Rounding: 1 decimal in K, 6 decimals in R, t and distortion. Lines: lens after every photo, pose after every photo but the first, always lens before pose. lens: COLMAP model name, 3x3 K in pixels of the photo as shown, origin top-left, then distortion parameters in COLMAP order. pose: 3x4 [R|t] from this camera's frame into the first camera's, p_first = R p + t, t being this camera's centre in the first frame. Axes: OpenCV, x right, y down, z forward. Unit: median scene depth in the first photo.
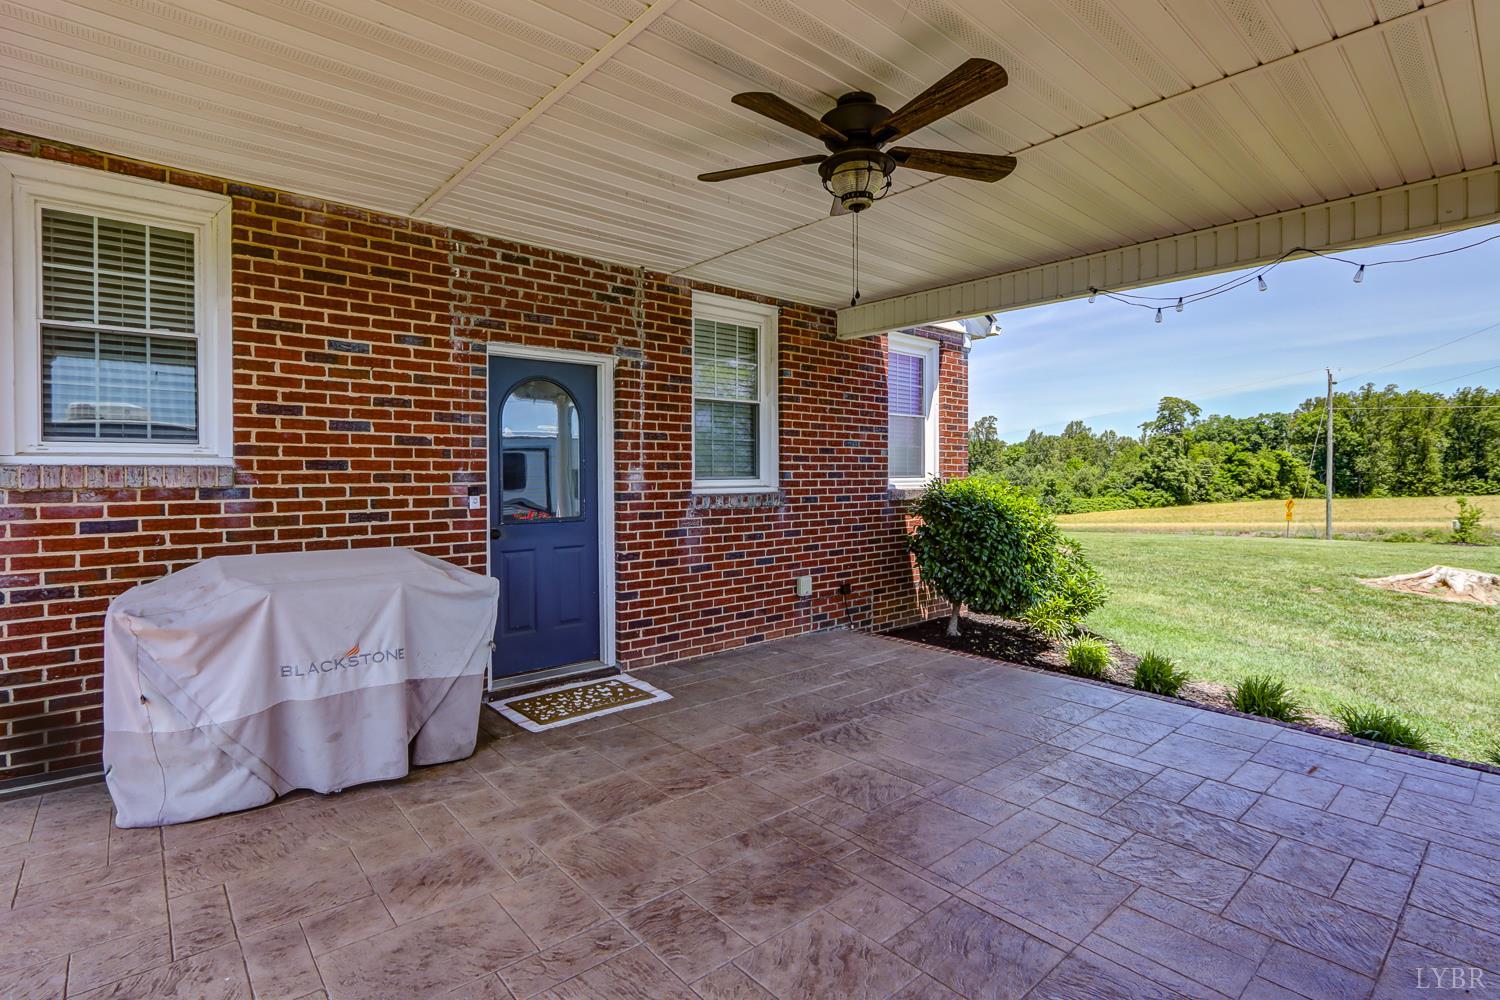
lens RADIAL K [[713.5, 0, 747.1], [0, 713.5, 488.6], [0, 0, 1]] dist [-0.015727, 0.000094]
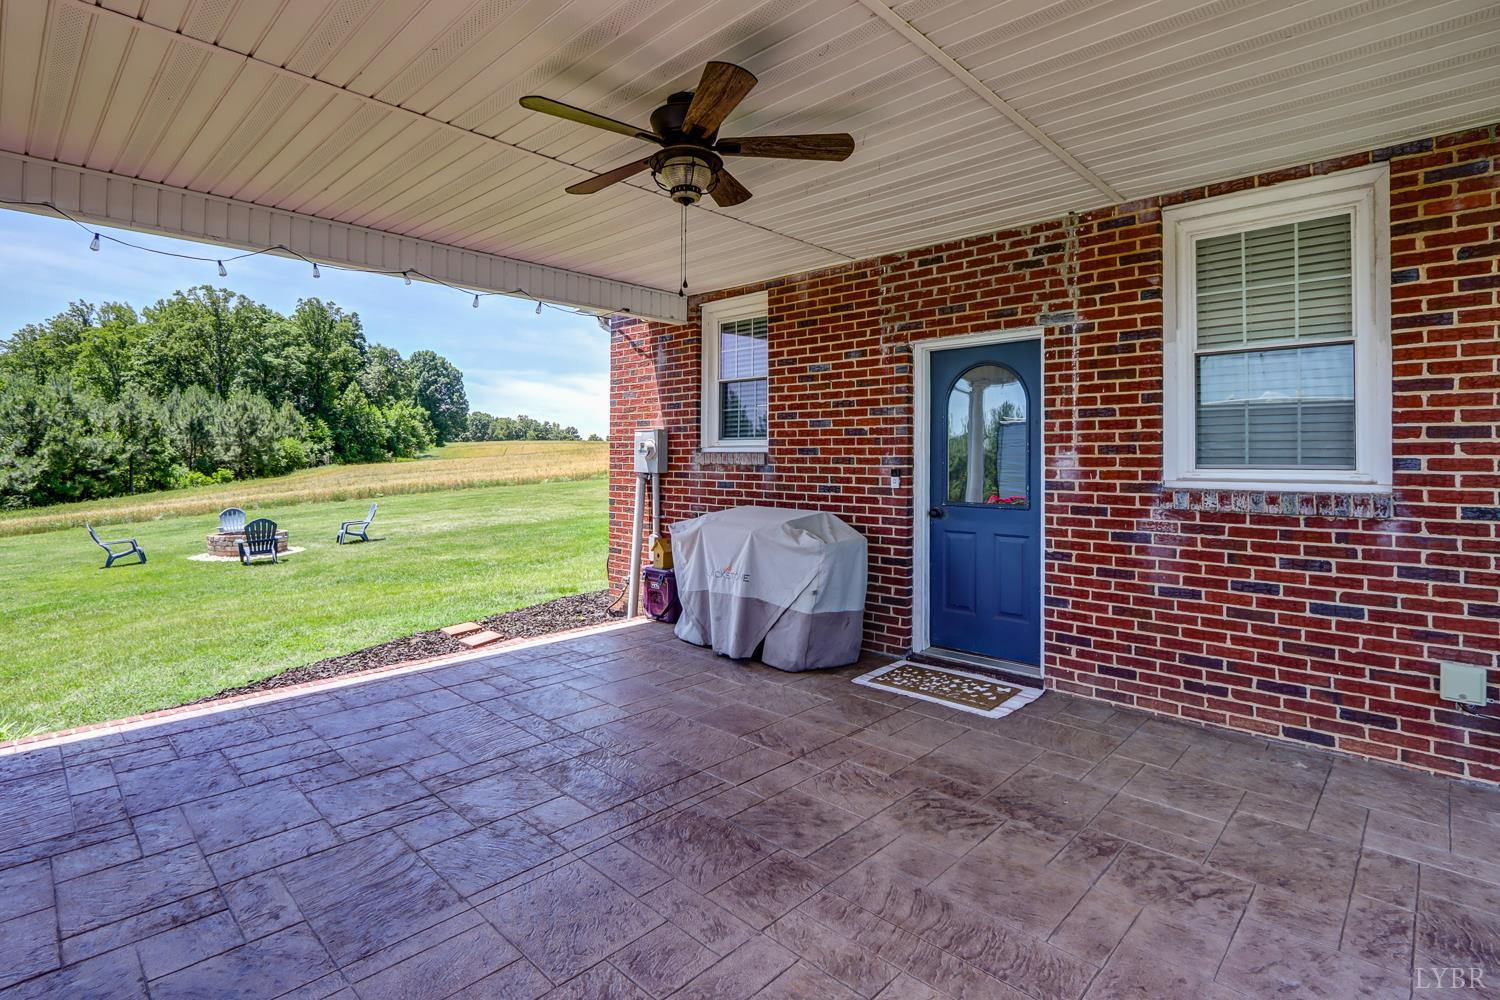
lens RADIAL K [[739.7, 0, 749.8], [0, 739.7, 452.0], [0, 0, 1]] dist [-0.014480, 0.000400]
pose [[0.095138, -0.005068, -0.995451, 0.747727], [-0.026332, 0.999624, -0.007606, -0.013990], [0.995116, 0.026936, 0.094969, 0.604063]]
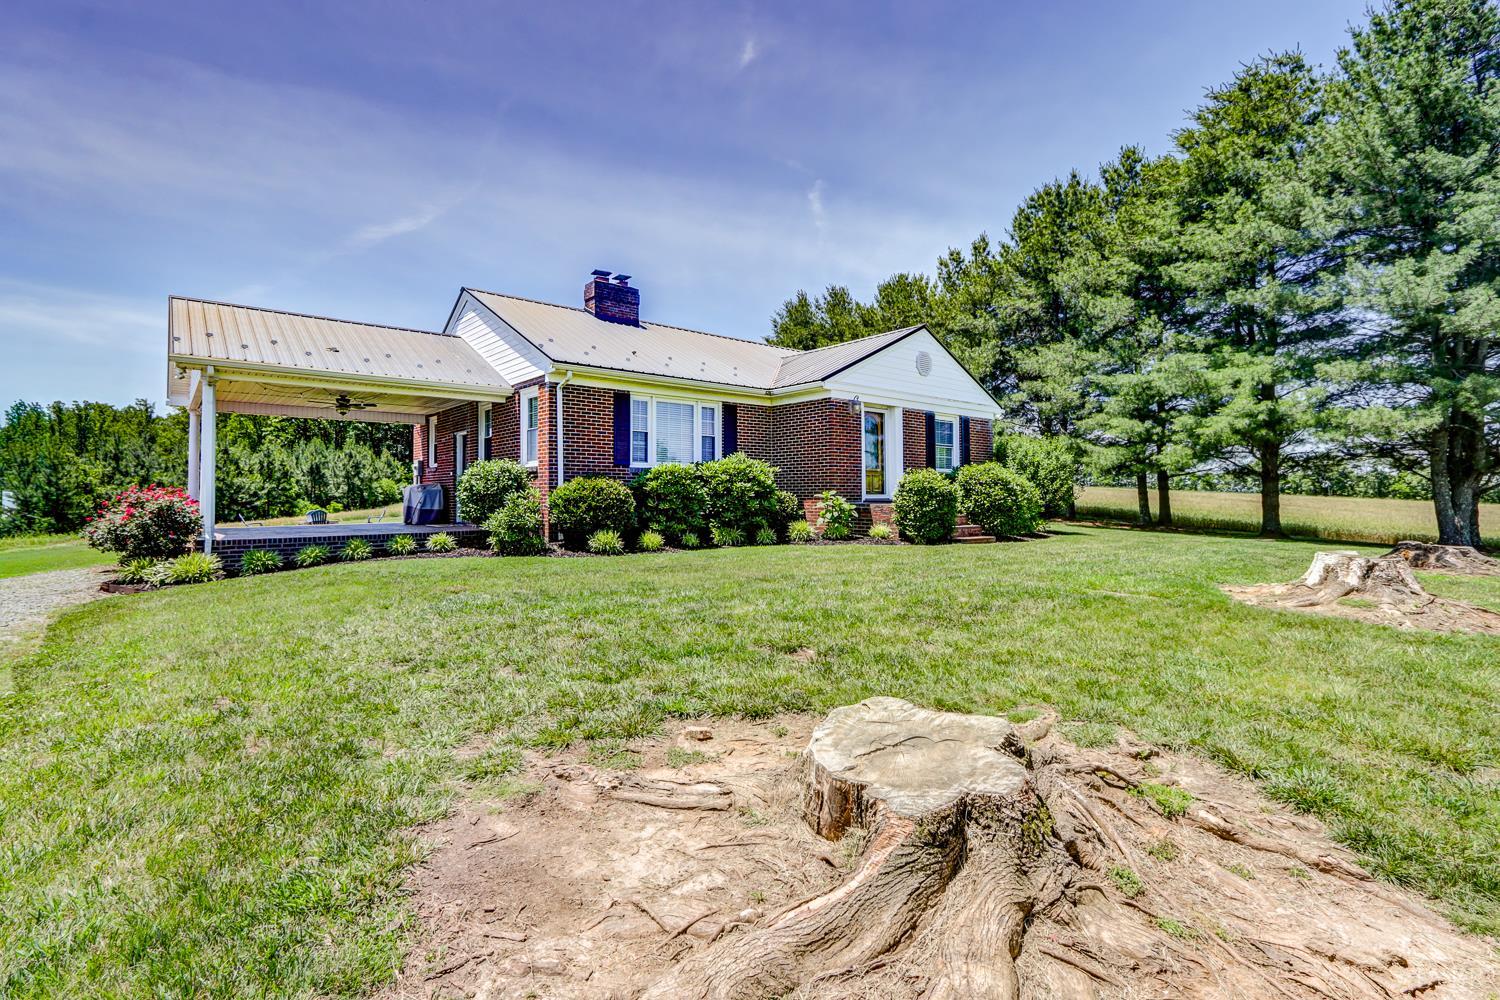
lens RADIAL K [[713.5, 0, 747.1], [0, 713.5, 488.6], [0, 0, 1]] dist [-0.015727, 0.000094]
pose [[-0.016733, -0.010281, -0.999807, 3.507105], [-0.019194, 0.999766, -0.009959, 0.109641], [0.999676, 0.019024, -0.016926, 2.633529]]
